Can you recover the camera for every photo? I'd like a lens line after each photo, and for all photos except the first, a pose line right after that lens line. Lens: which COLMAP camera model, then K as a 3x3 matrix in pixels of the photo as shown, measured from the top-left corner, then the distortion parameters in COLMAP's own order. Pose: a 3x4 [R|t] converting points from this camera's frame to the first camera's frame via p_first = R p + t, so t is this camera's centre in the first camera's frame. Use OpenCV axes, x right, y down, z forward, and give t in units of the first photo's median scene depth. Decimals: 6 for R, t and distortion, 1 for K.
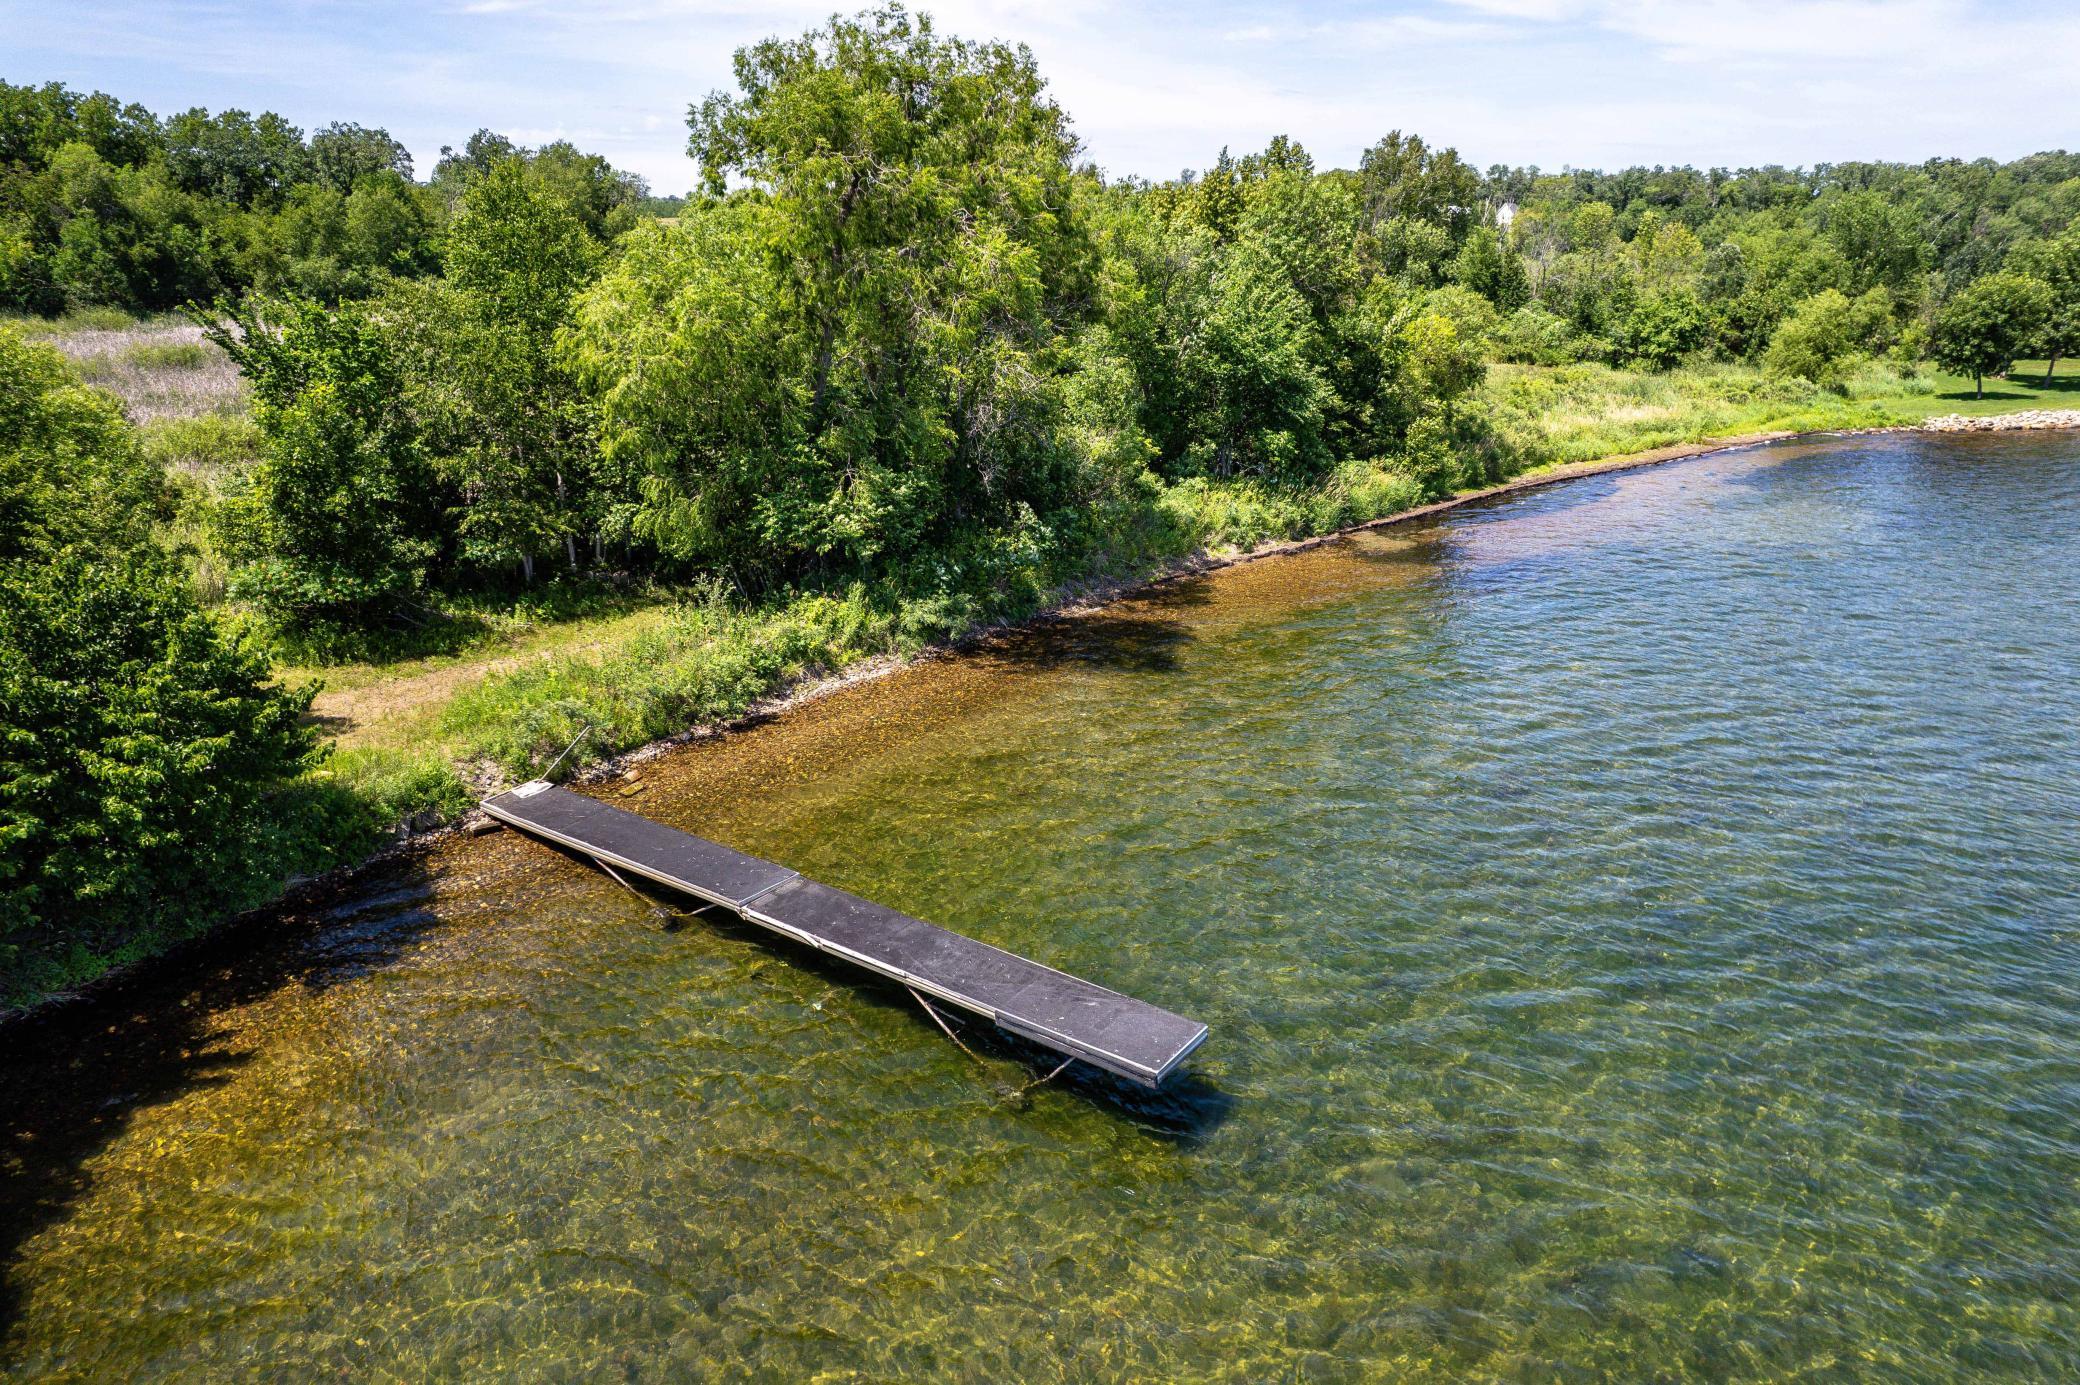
lens RADIAL K [[1331.1, 0, 1060.0], [0, 1331.1, 689.5], [0, 0, 1]] dist [-0.079239, 0.070340]
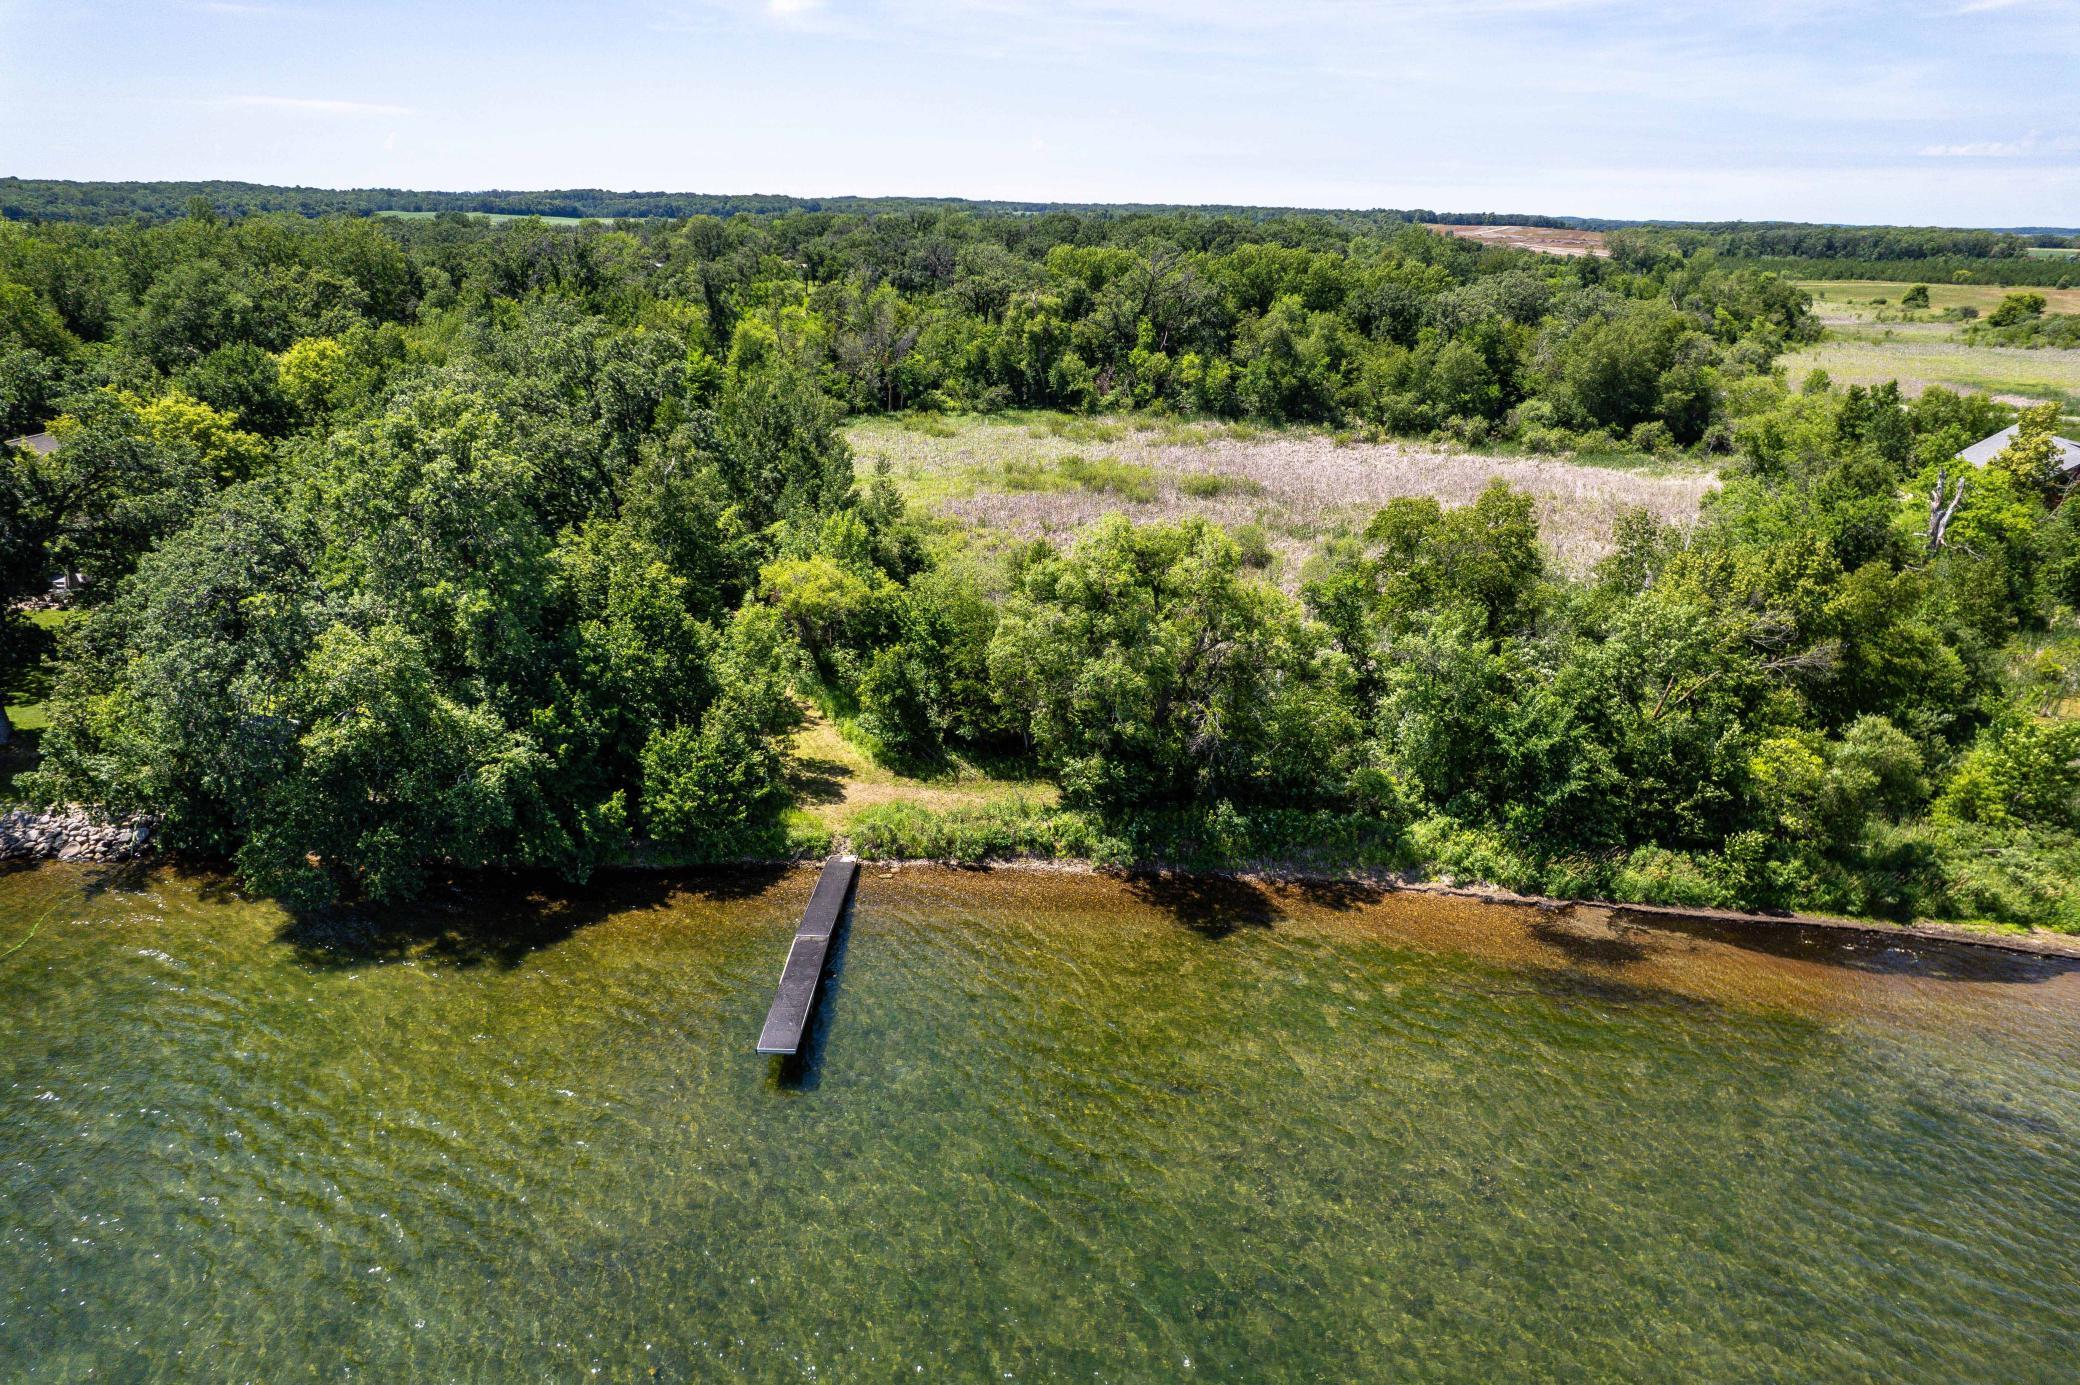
lens RADIAL K [[1331.1, 0, 1048.9], [0, 1331.1, 705.7], [0, 0, 1]] dist [-0.079239, 0.070340]
pose [[0.588726, 0.285313, -0.756306, 1.134933], [-0.286928, 0.948469, 0.134455, -0.452897], [0.755695, 0.137849, 0.640253, -0.182013]]
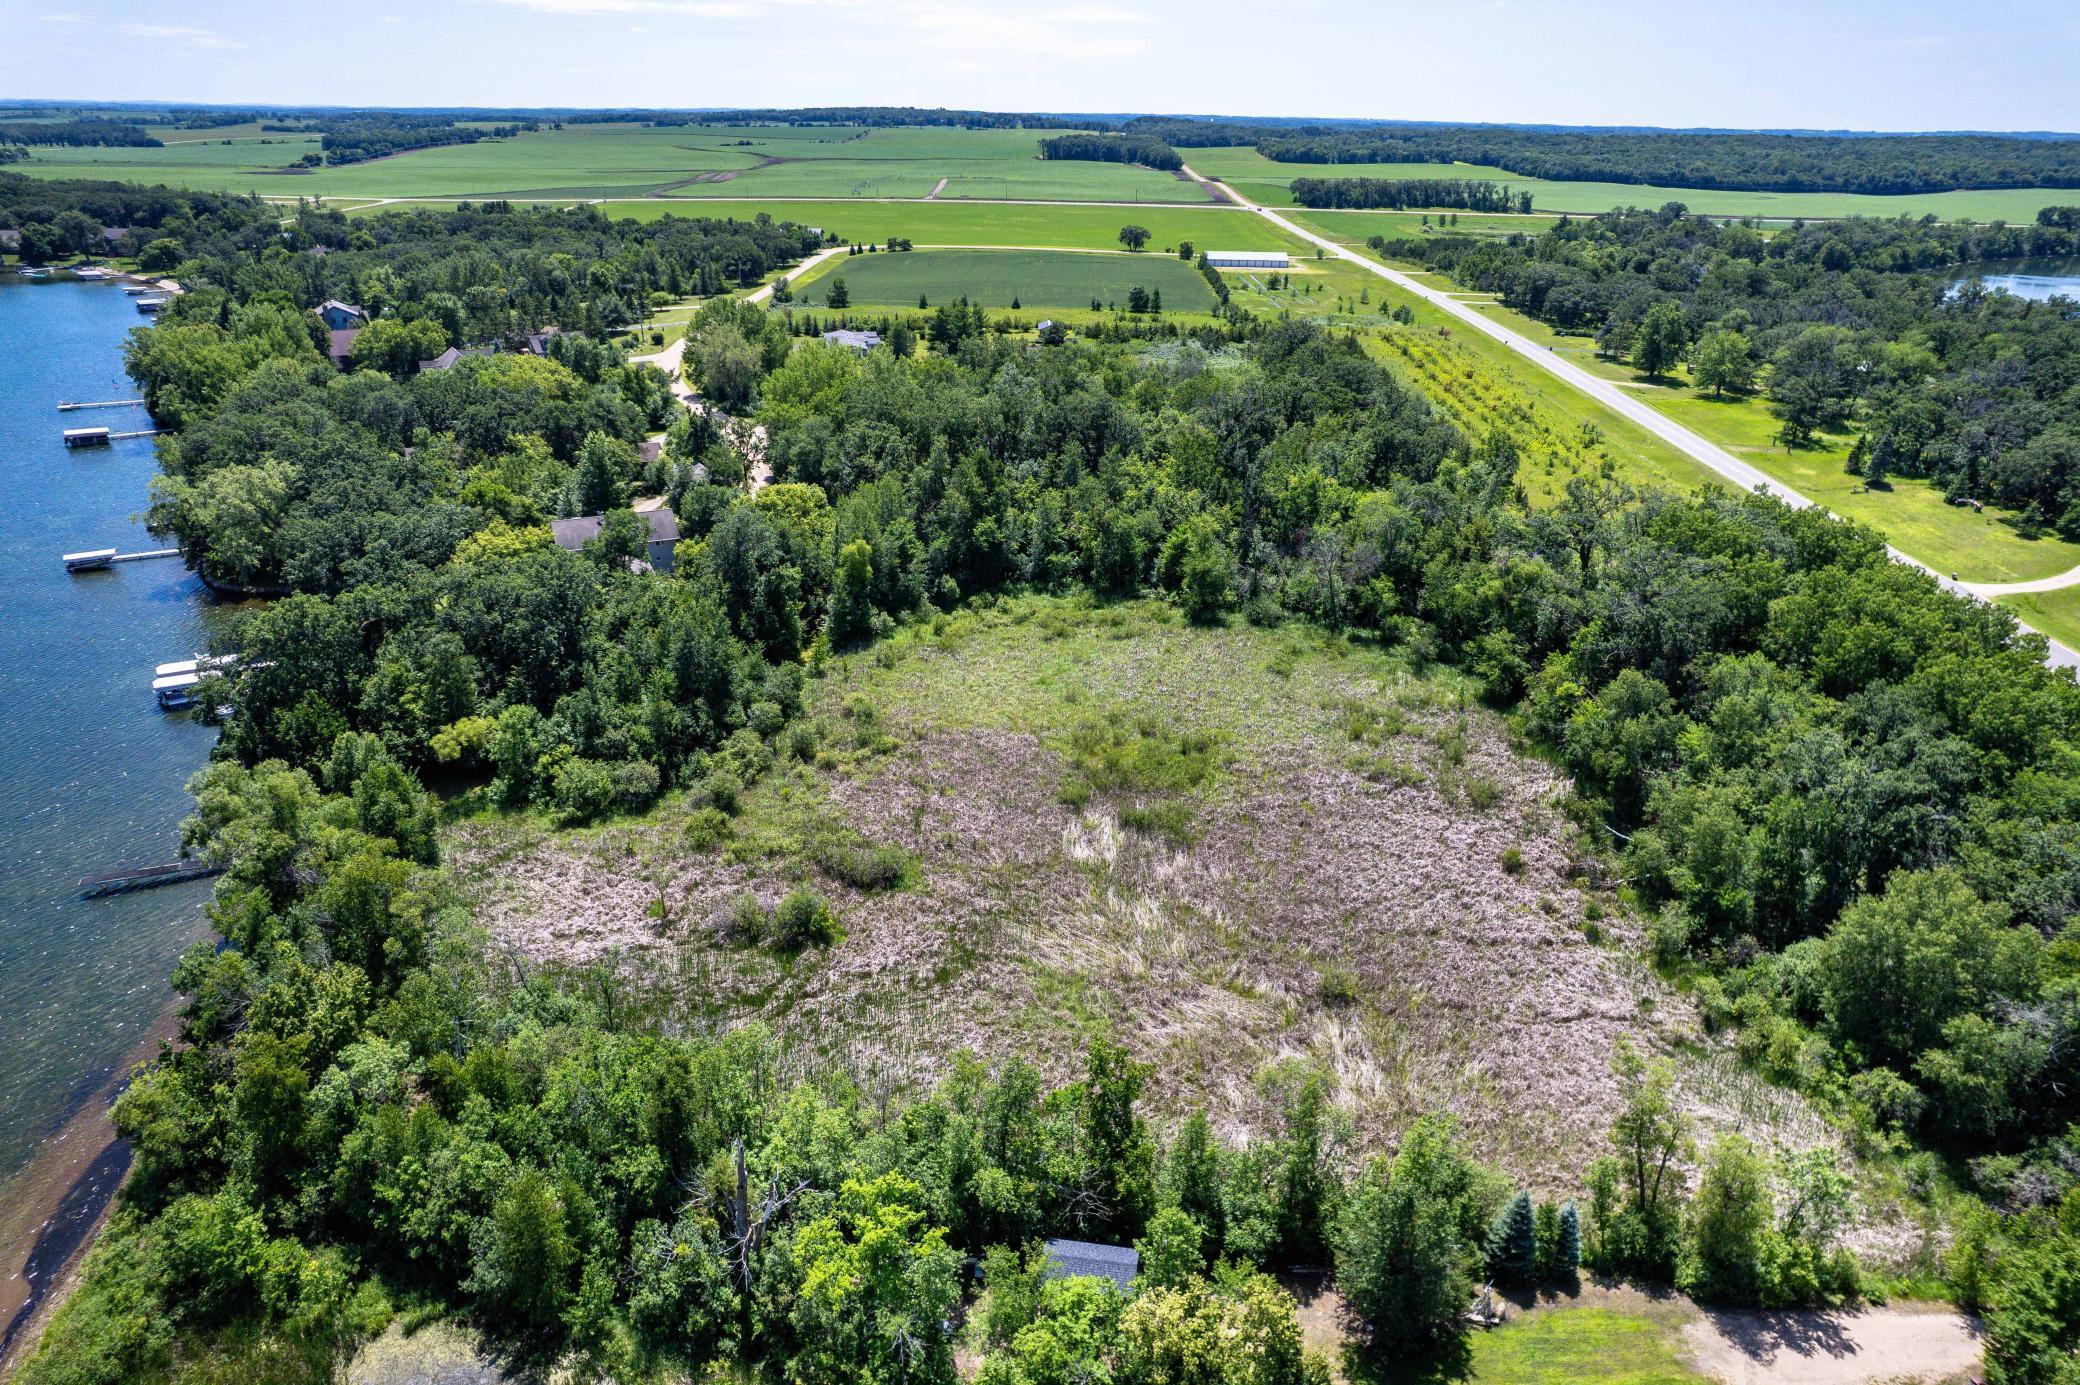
lens RADIAL K [[1331.1, 0, 1048.0], [0, 1331.1, 700.8], [0, 0, 1]] dist [-0.079239, 0.070340]
pose [[-0.518729, 0.336045, -0.786126, 1.306538], [-0.311558, 0.781977, 0.539855, -2.979852], [0.796148, 0.524963, -0.300936, 3.430519]]
